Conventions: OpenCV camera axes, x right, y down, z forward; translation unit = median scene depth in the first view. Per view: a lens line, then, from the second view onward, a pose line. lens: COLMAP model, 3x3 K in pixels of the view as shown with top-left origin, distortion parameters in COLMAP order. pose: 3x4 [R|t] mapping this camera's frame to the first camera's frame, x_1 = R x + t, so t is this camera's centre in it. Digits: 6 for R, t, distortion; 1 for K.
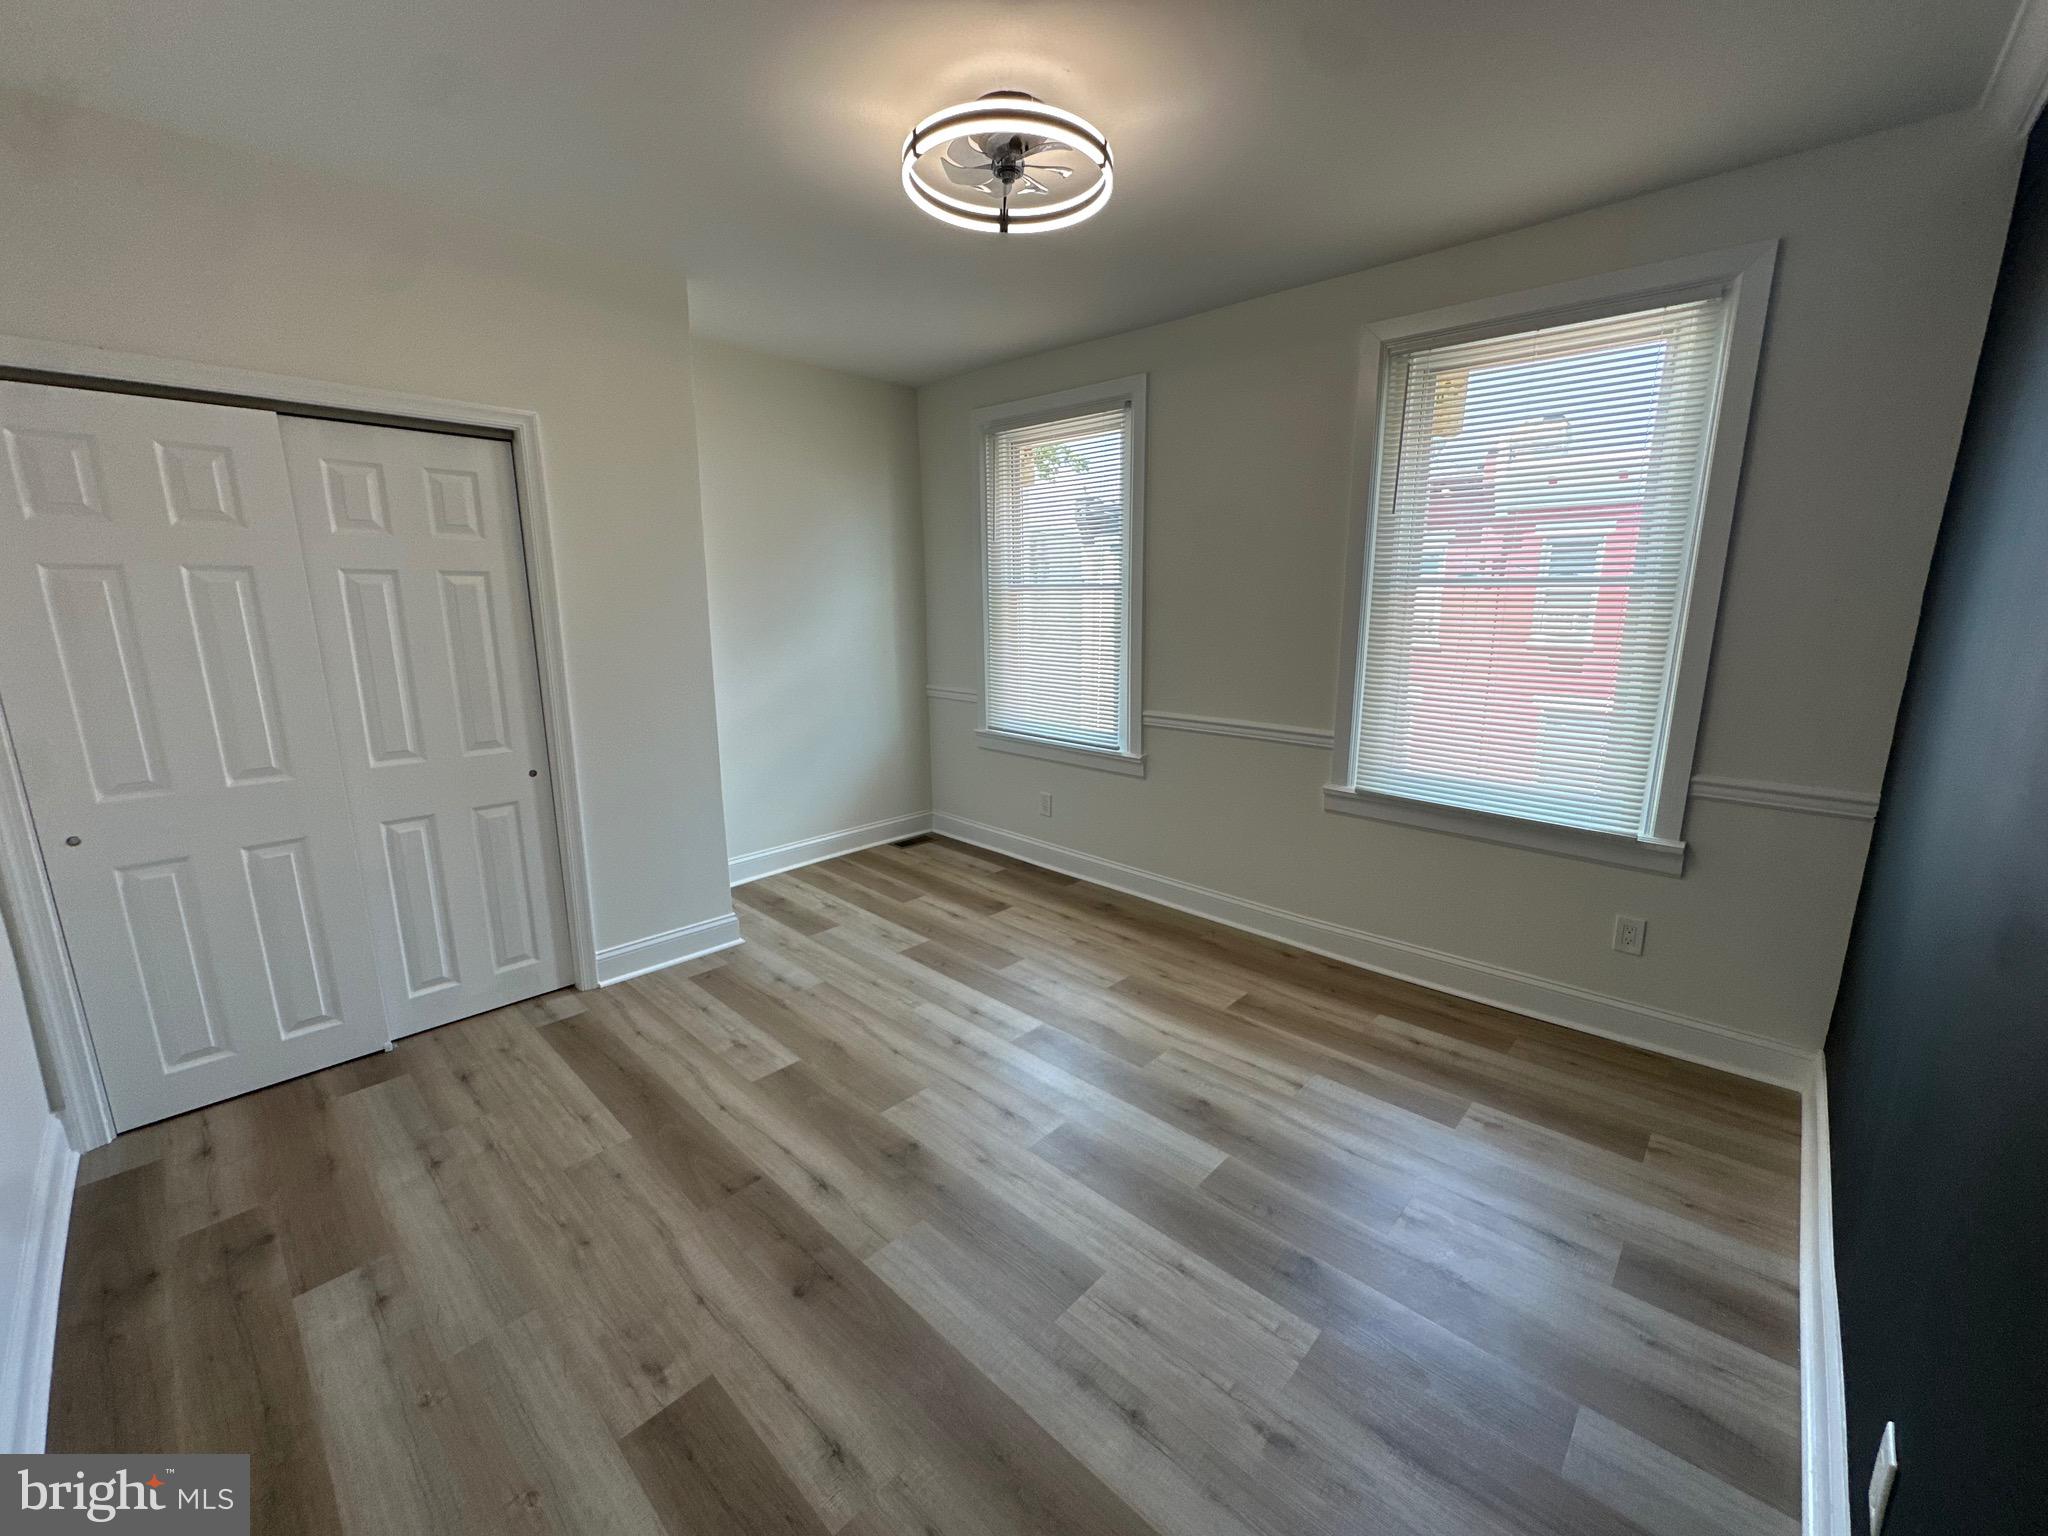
lens RADIAL K [[817.6, 0, 1030.4], [0, 817.6, 766.3], [0, 0, 1]] dist [-0.006747, 0.001847]
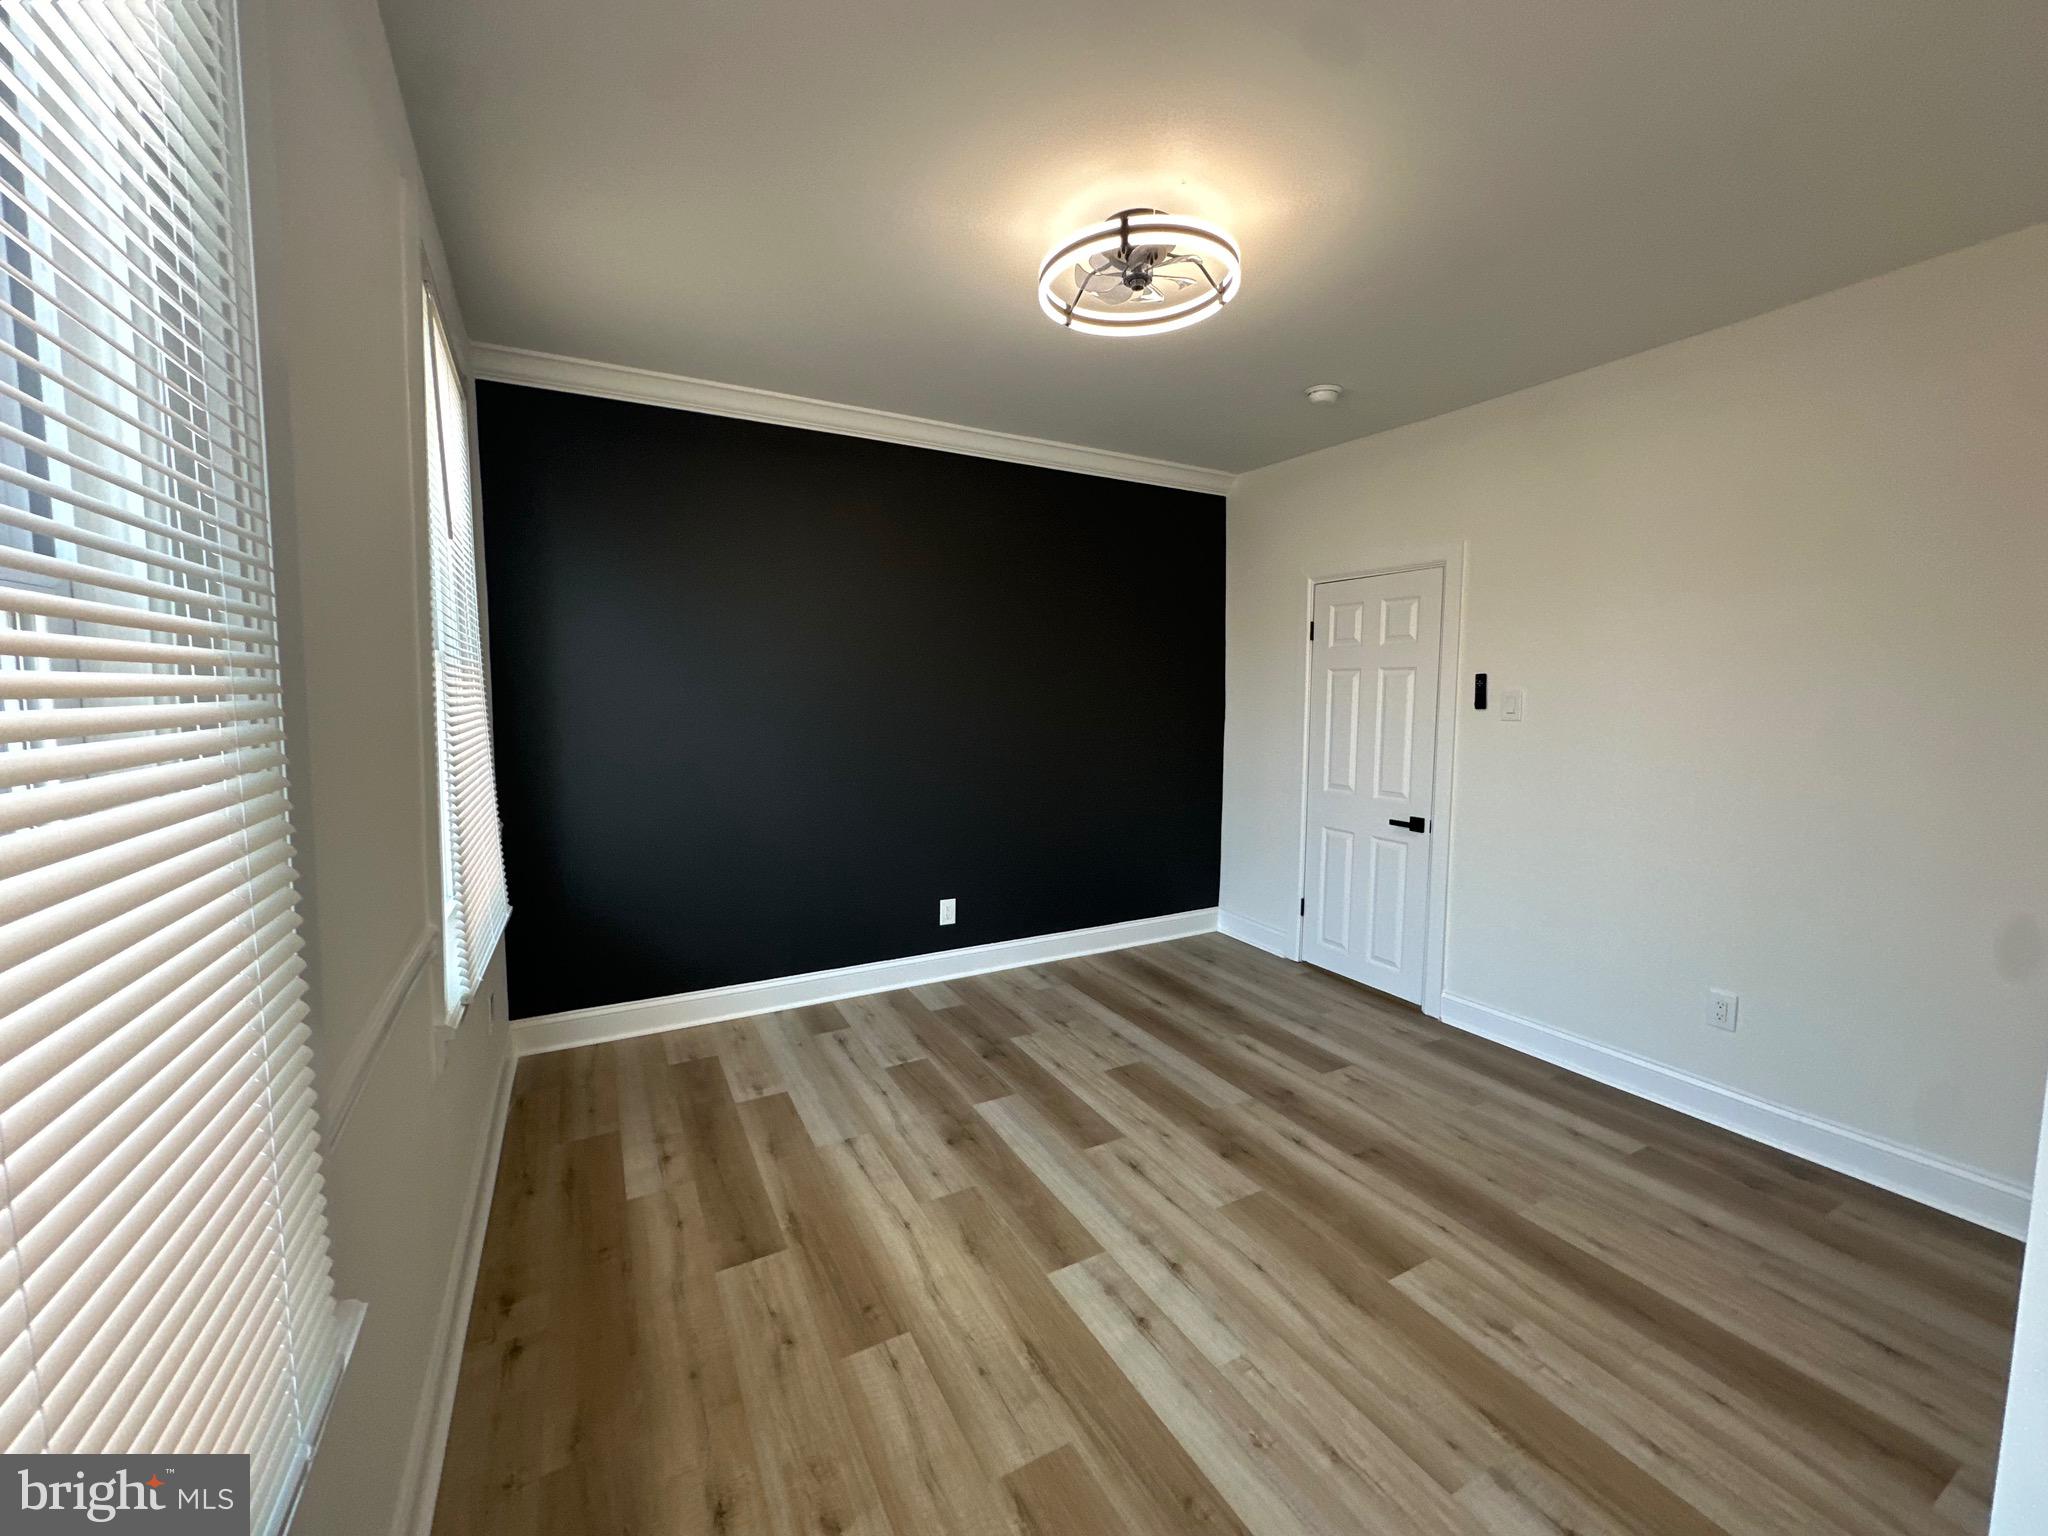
lens RADIAL K [[817.6, 0, 1024.1], [0, 817.6, 771.2], [0, 0, 1]] dist [-0.006747, 0.001847]
pose [[-0.946605, -0.036039, 0.320374, -0.177935], [0.062578, 0.954294, 0.292245, -0.311791], [-0.316263, 0.296689, -0.901084, 1.558878]]
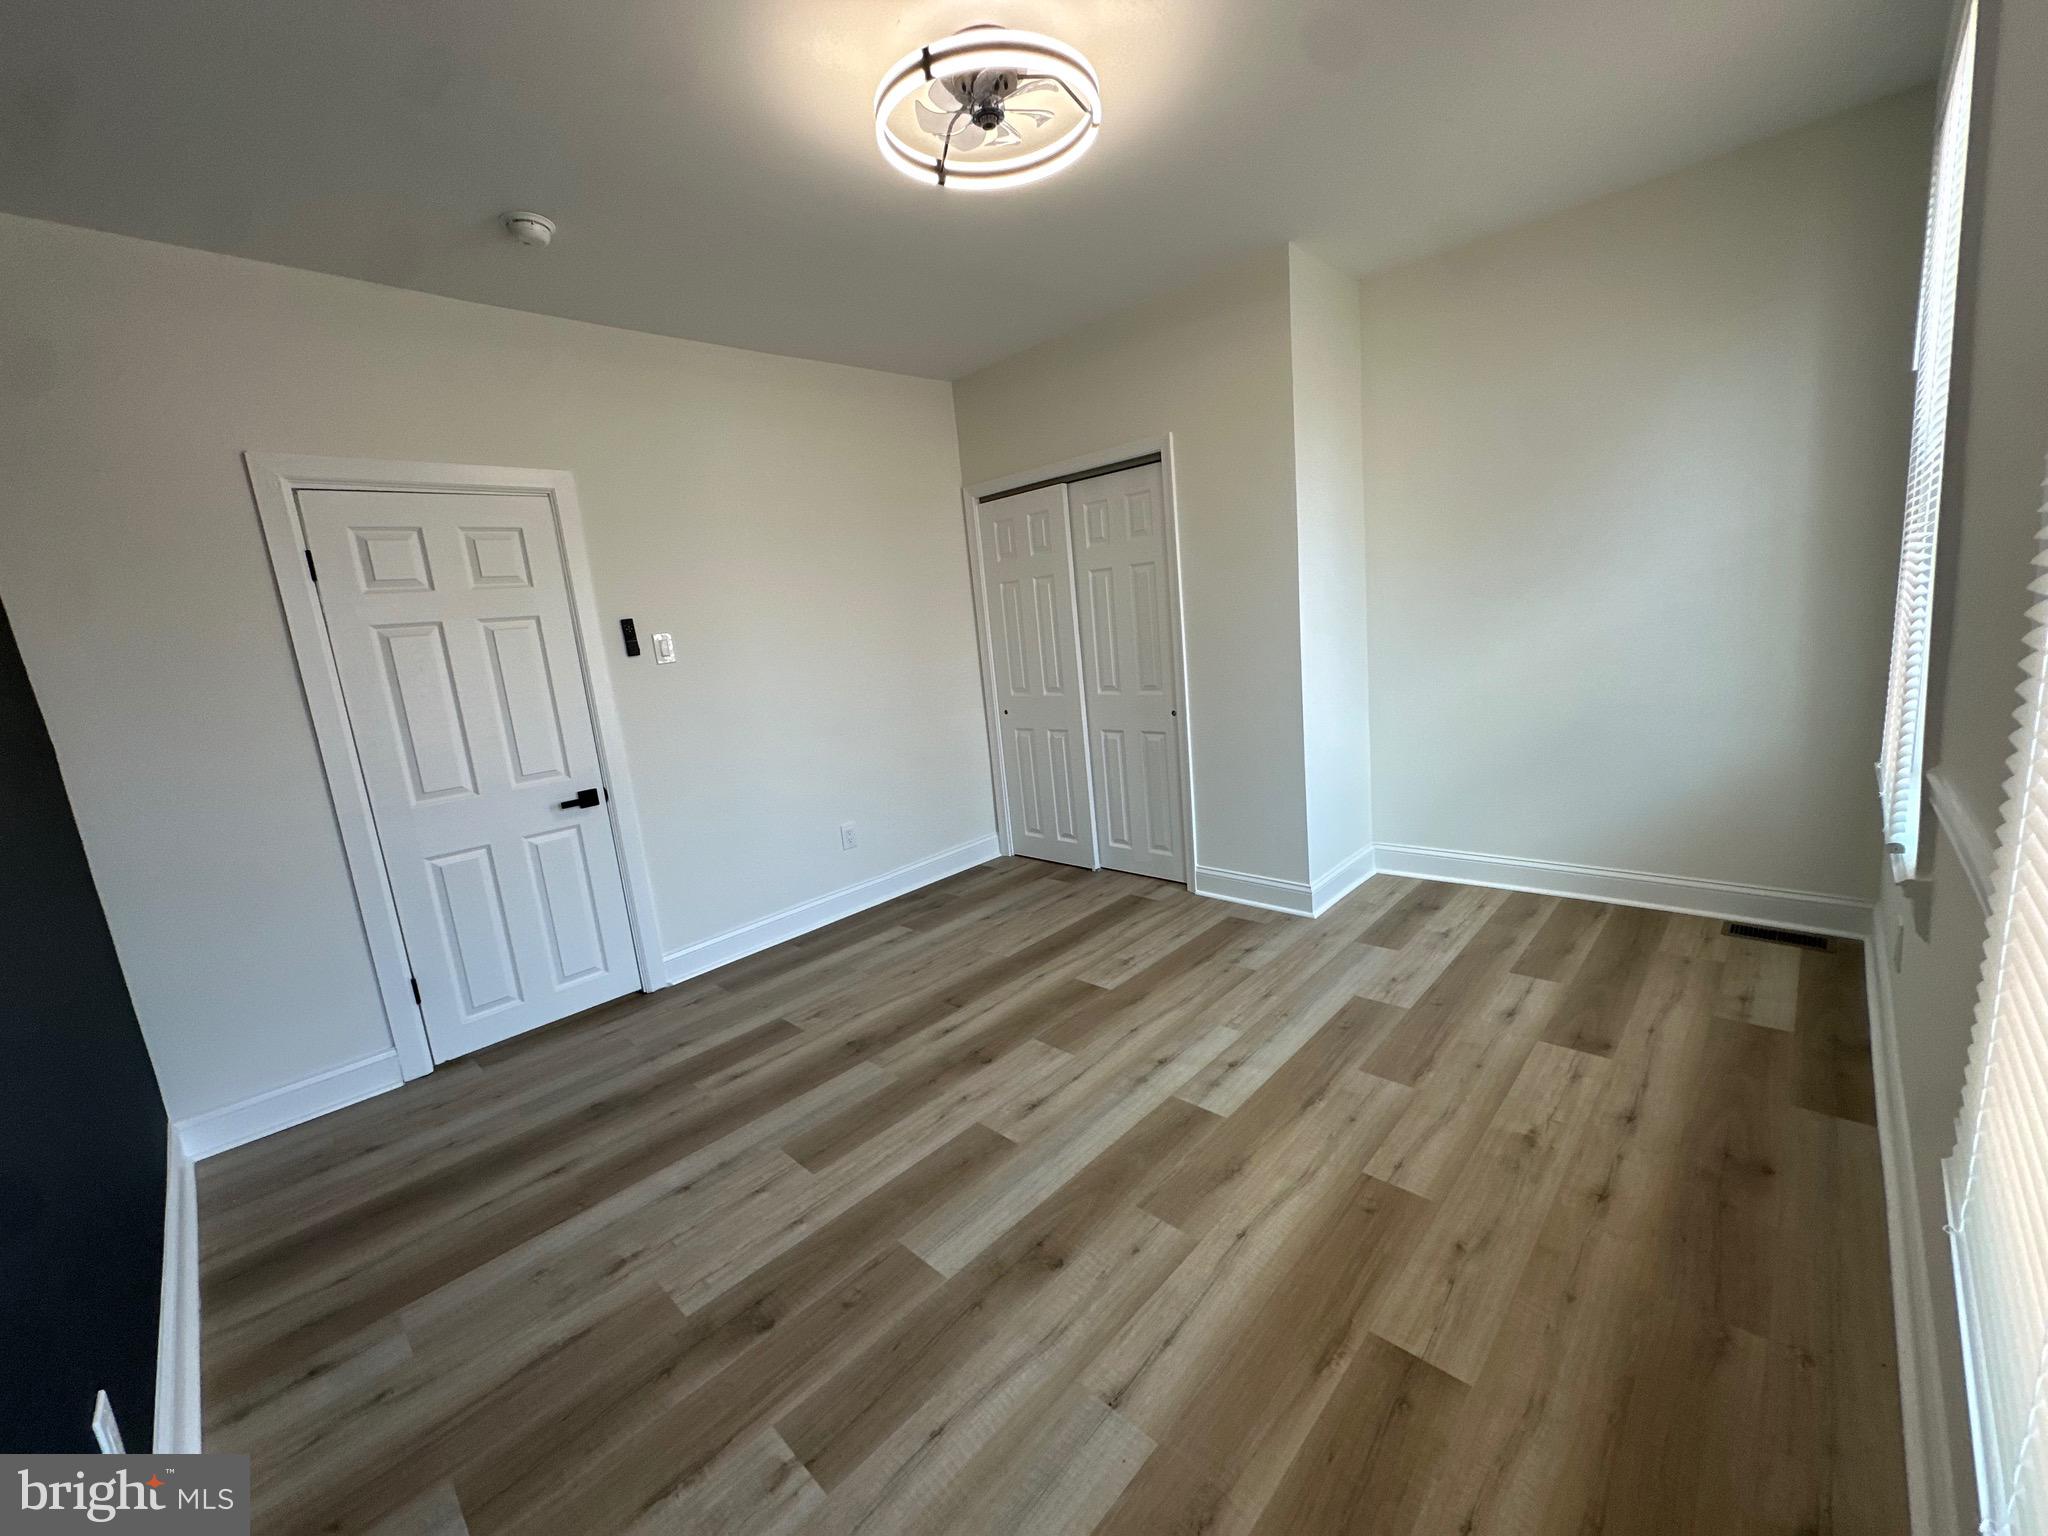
lens RADIAL K [[817.6, 0, 1022.8], [0, 817.6, 769.1], [0, 0, 1]] dist [-0.006747, 0.001847]
pose [[-0.019971, 0.185387, -0.982463, 0.731235], [-0.111315, 0.976137, 0.186456, -0.126766], [0.993585, 0.113086, 0.001141, 0.801355]]
